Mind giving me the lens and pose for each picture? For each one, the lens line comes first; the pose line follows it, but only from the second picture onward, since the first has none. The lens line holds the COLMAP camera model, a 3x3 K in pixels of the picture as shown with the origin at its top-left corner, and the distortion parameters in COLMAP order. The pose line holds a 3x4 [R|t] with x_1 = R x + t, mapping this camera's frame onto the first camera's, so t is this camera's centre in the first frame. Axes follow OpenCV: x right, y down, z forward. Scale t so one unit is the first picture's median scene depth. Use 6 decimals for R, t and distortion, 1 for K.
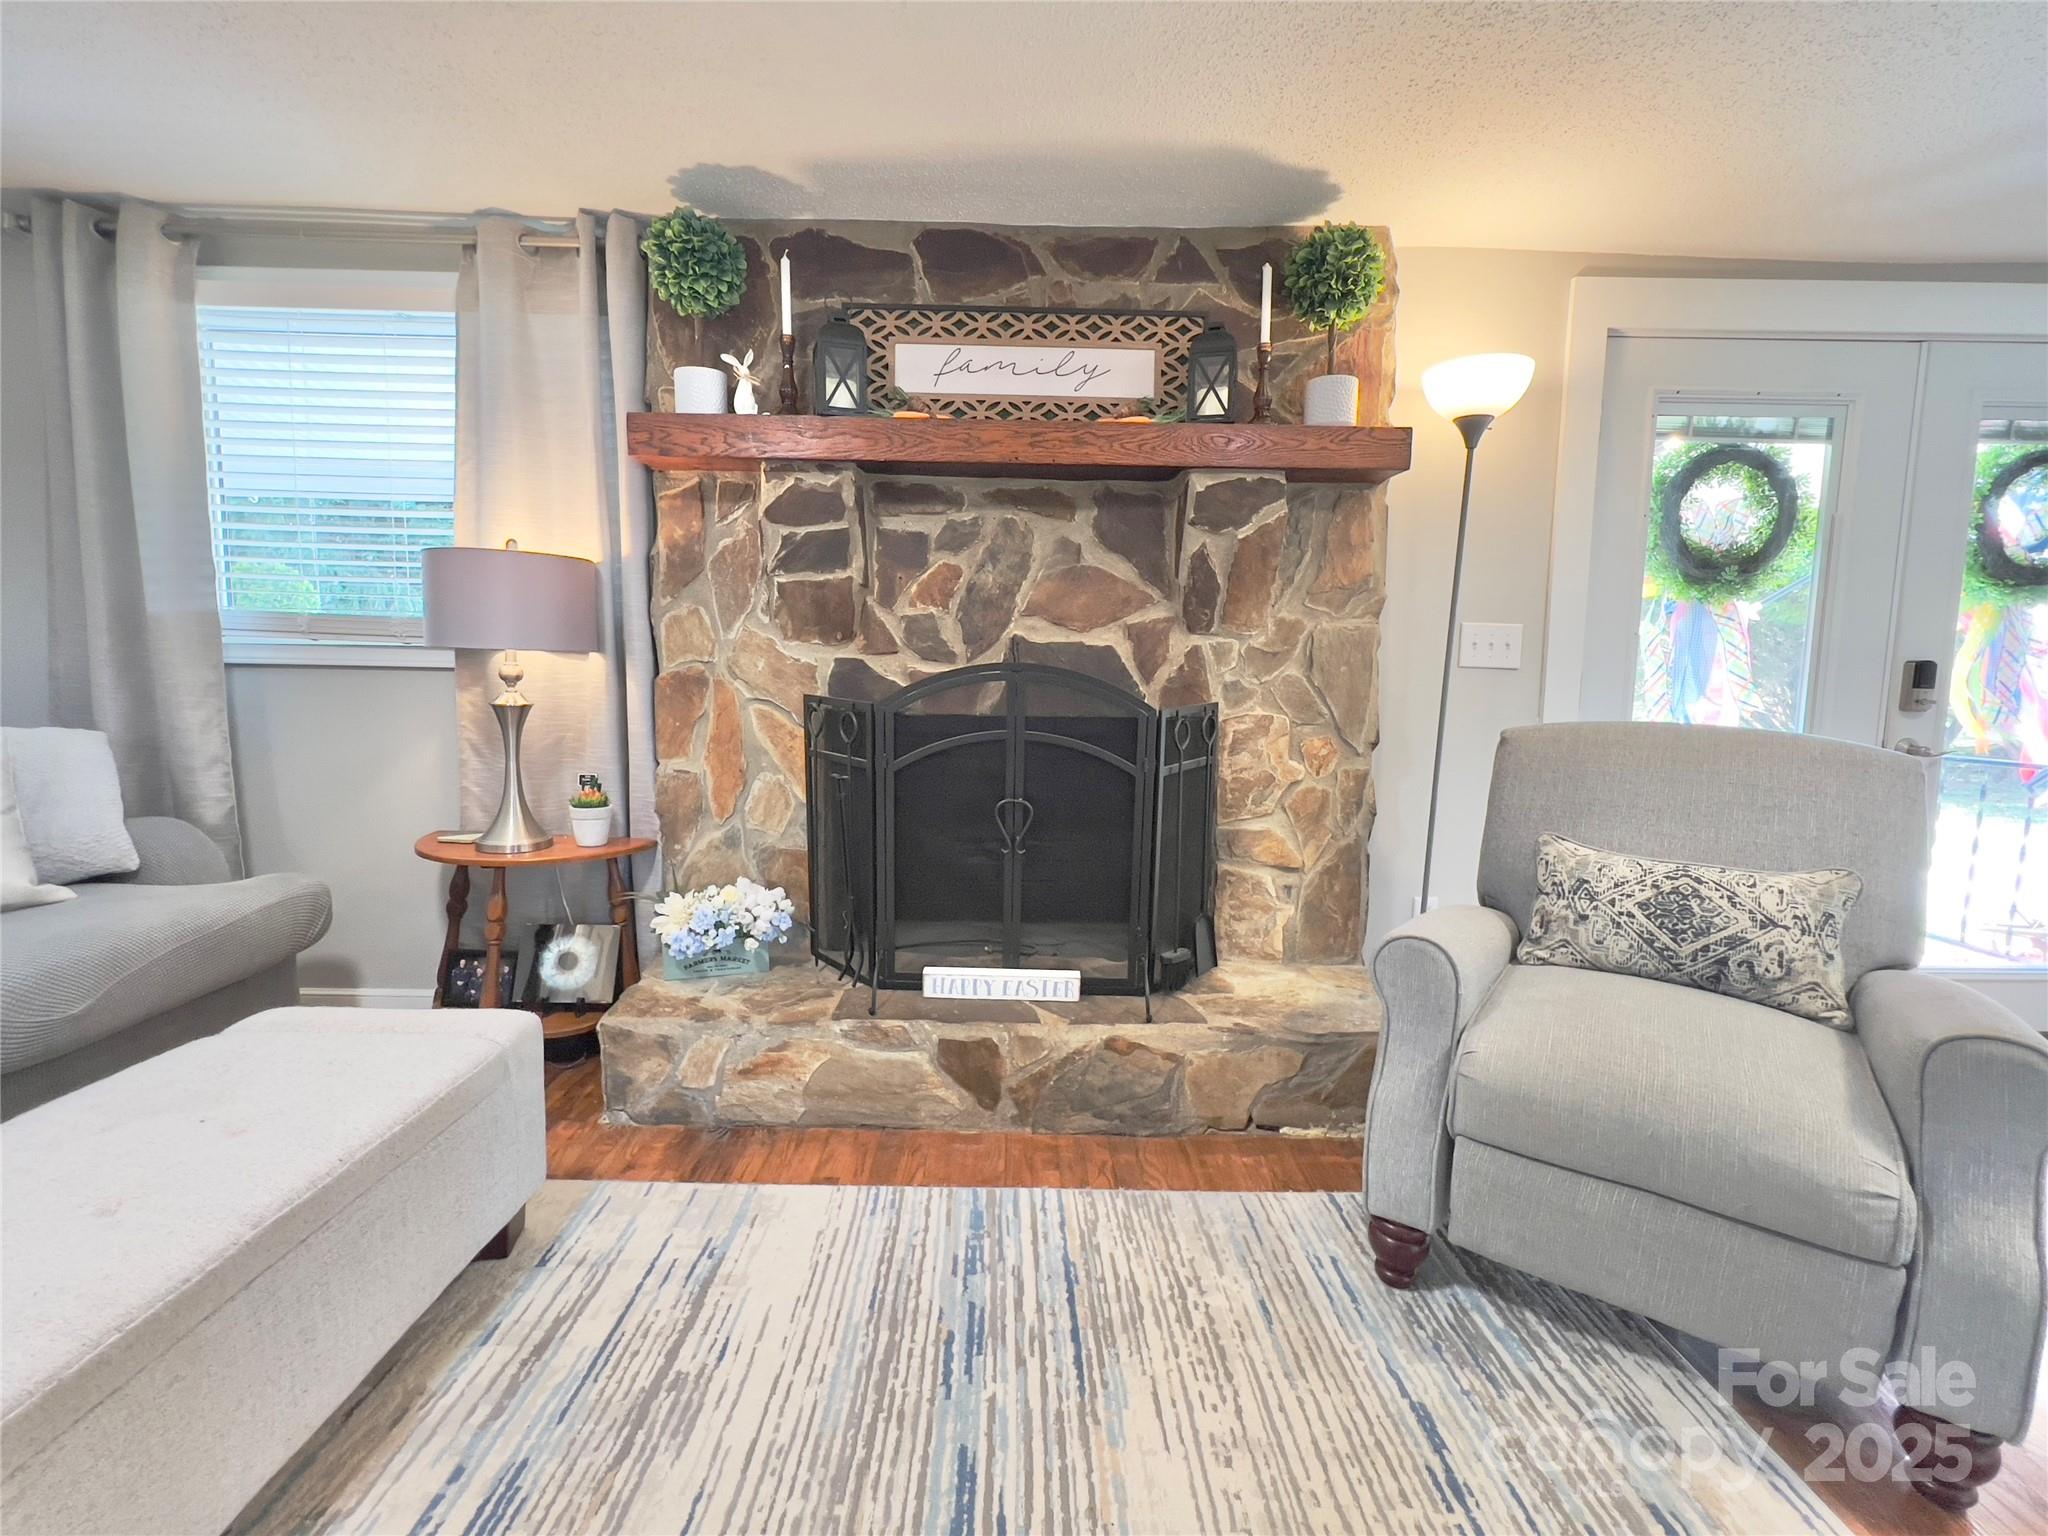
lens RADIAL K [[901.6, 0, 1013.8], [0, 901.6, 764.1], [0, 0, 1]] dist [-0.002695, -0.001177]
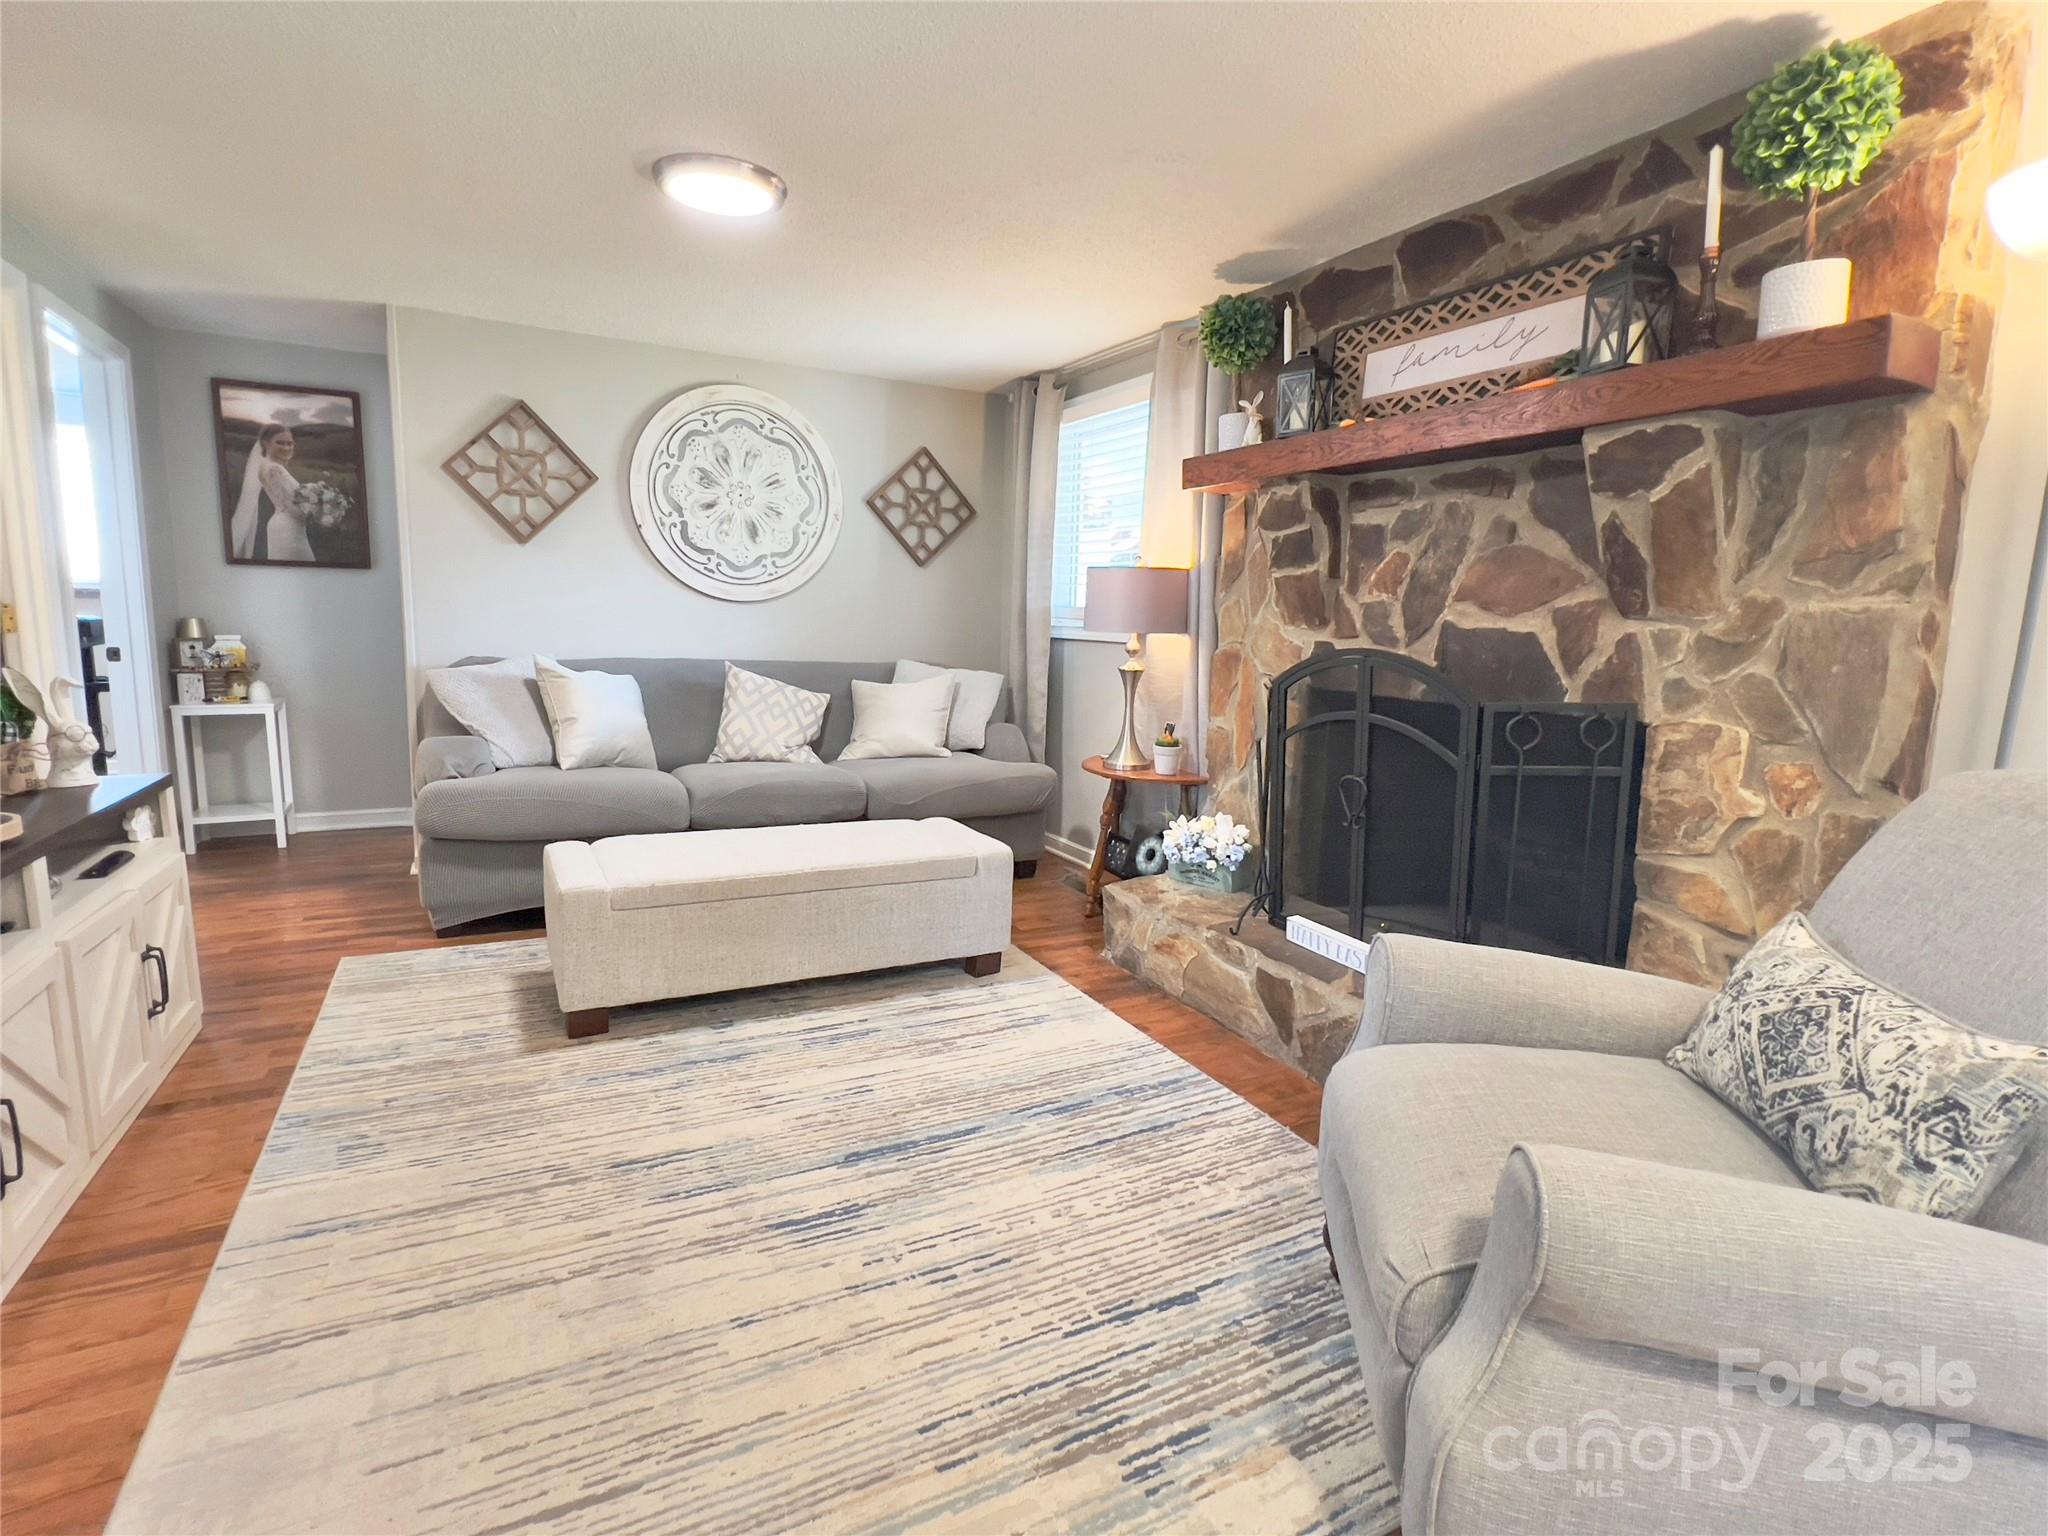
lens RADIAL K [[994.6, 0, 1017.6], [0, 994.6, 765.4], [0, 0, 1]] dist [-0.005946, -0.000141]
pose [[0.458160, 0.126424, -0.879833, 0.795098], [-0.111738, 0.990173, 0.084093, -0.026509], [0.881818, 0.059783, 0.467785, 0.091700]]
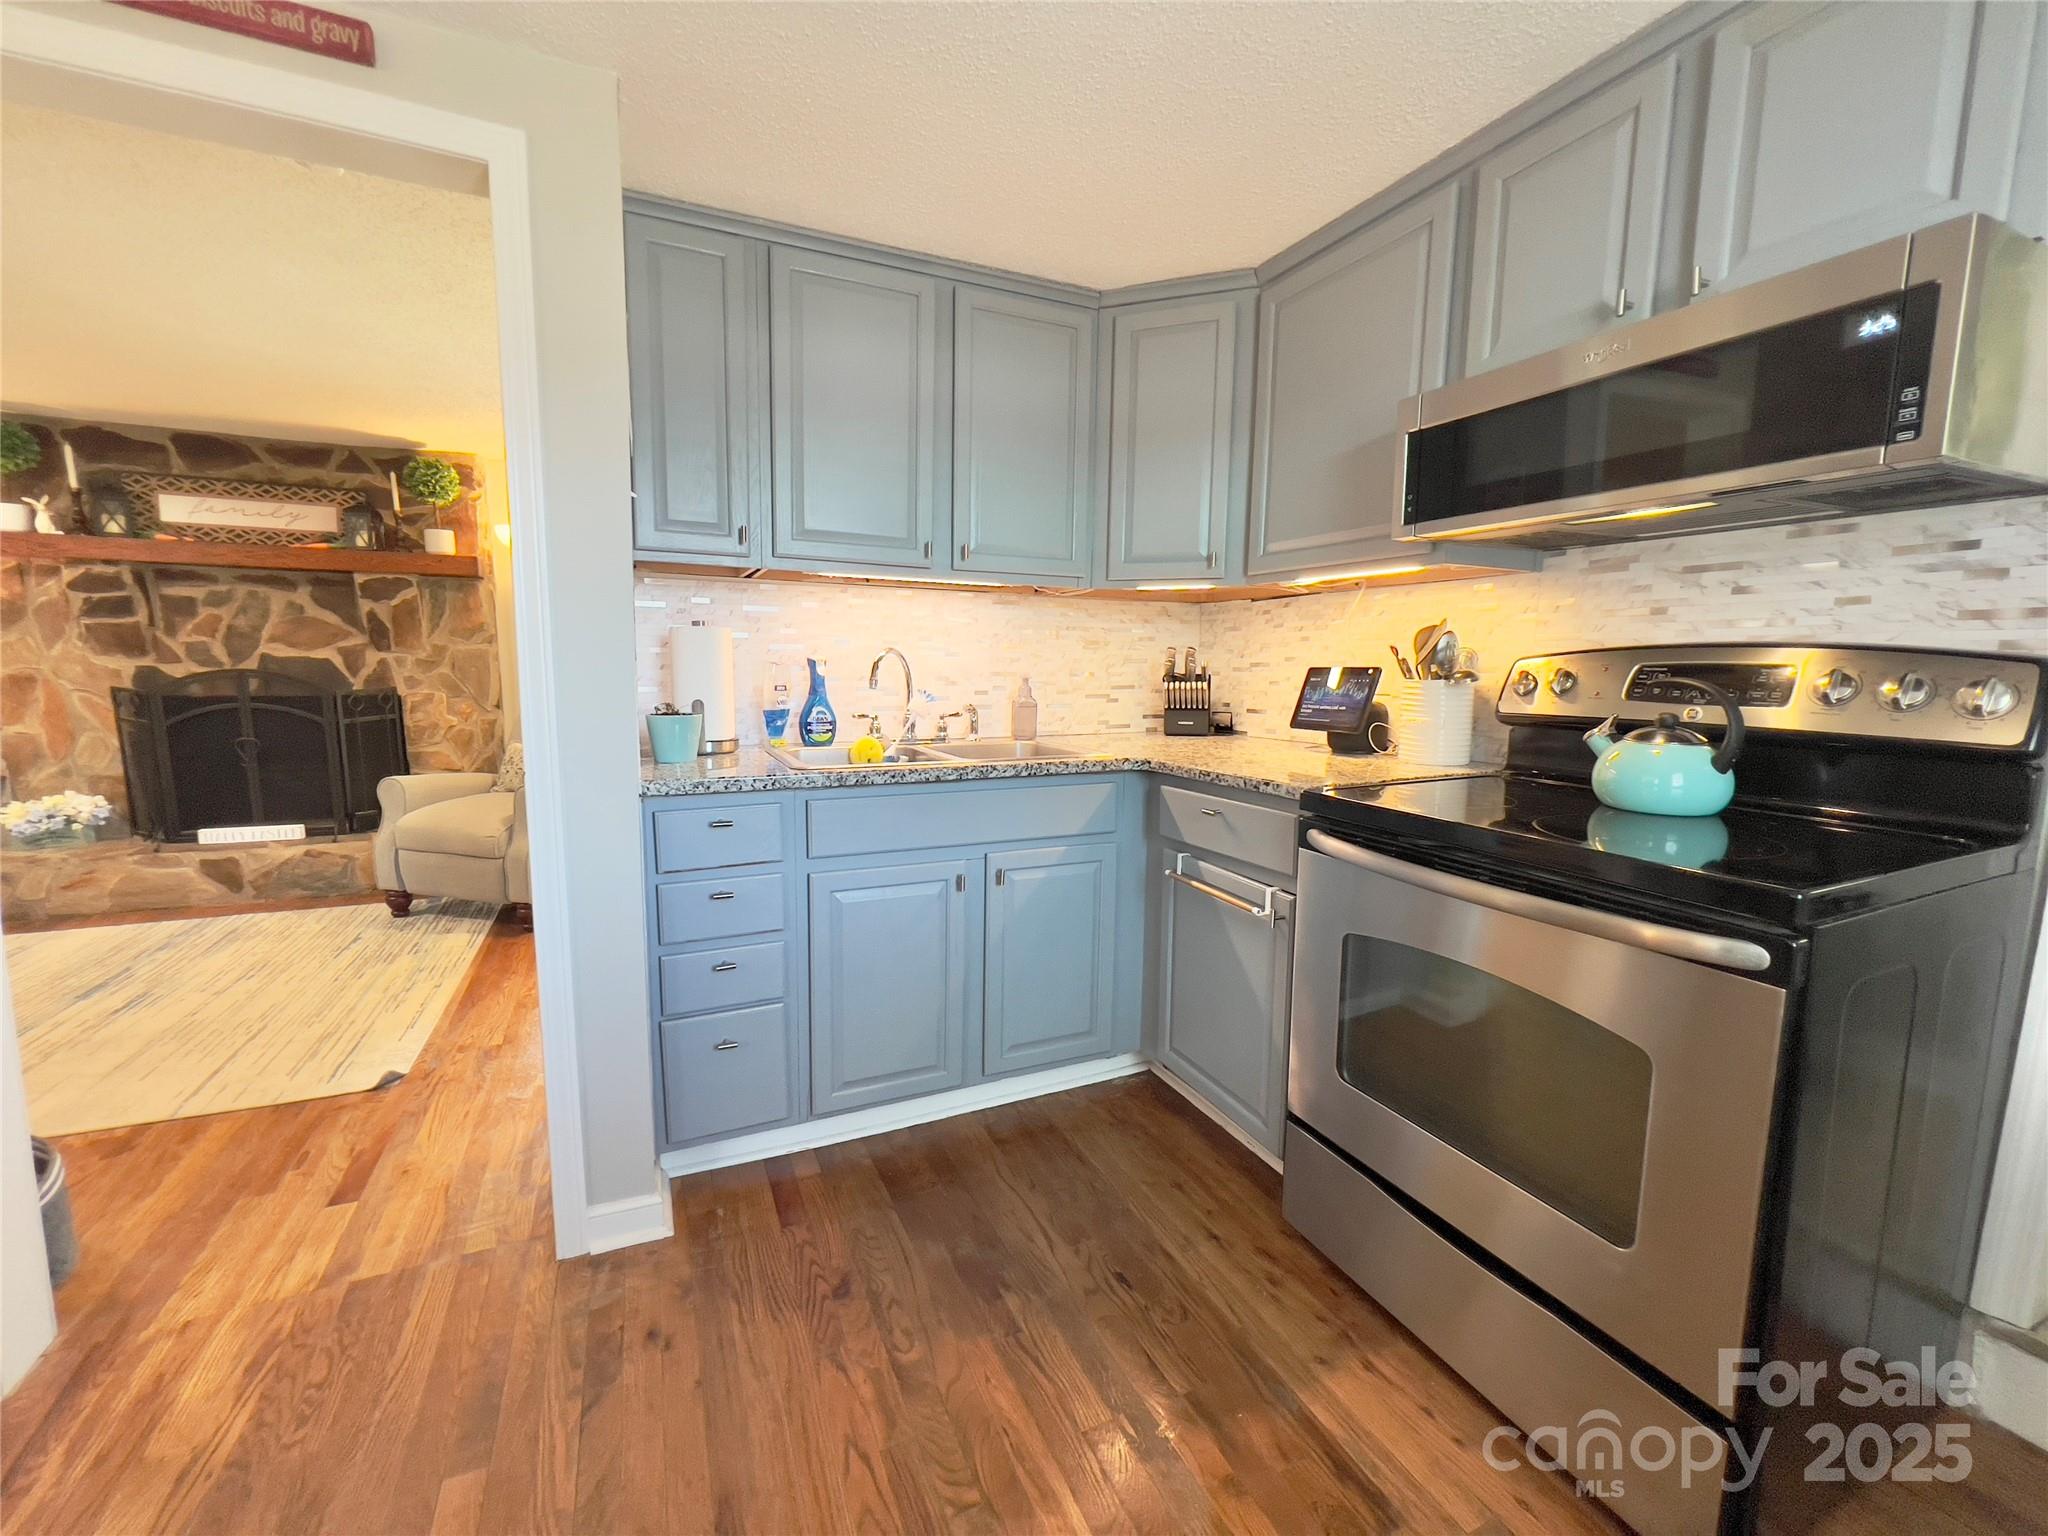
lens RADIAL K [[831.9, 0, 1021.9], [0, 831.9, 760.5], [0, 0, 1]] dist [0.000156, -0.000317]
pose [[0.912203, -0.053189, 0.406272, 0.753779], [0.043422, 0.998504, 0.033227, 0.095003], [-0.407432, -0.012668, 0.913148, -1.267641]]
